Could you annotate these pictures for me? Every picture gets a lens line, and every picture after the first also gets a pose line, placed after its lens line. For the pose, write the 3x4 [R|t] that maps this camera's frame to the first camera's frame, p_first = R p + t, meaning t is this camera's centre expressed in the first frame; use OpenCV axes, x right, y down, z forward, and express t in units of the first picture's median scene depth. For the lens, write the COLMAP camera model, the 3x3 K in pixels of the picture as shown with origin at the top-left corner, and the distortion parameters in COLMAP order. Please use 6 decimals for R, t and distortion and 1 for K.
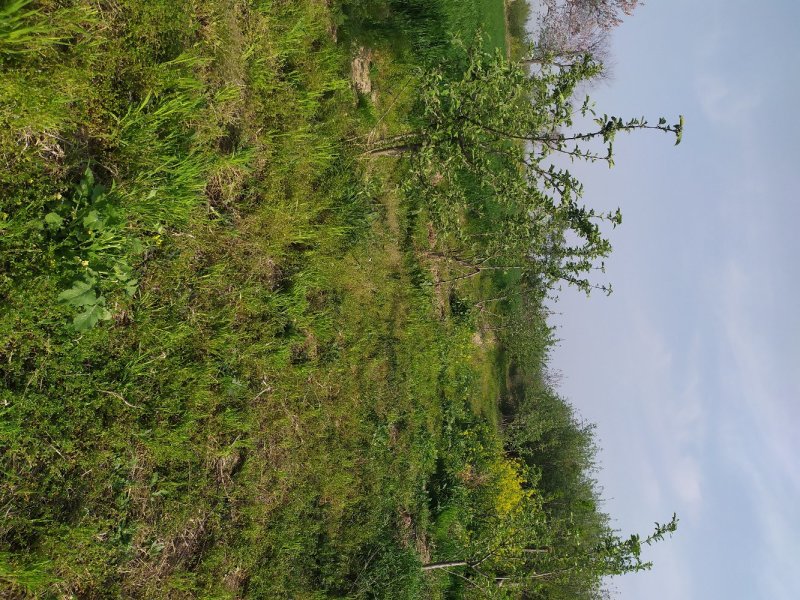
lens RADIAL K [[539.2, 0, 397.8], [0, 539.2, 275.7], [0, 0, 1]] dist [0.059265, -0.055706]
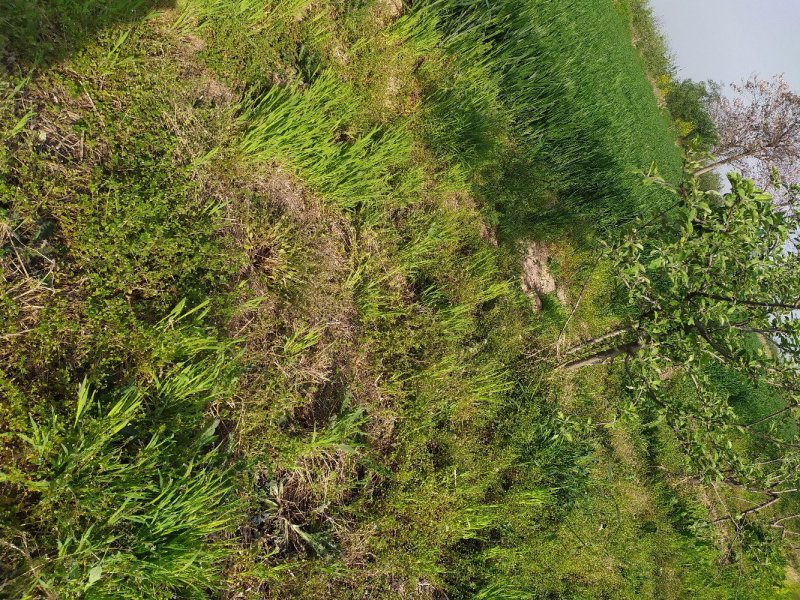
lens RADIAL K [[539.2, 0, 397.8], [0, 539.2, 275.7], [0, 0, 1]] dist [0.059265, -0.055706]
pose [[0.914015, -0.230291, -0.333980, 0.018584], [0.089442, 0.917395, -0.387797, -0.088891], [0.395698, 0.324580, 0.859111, 0.284749]]
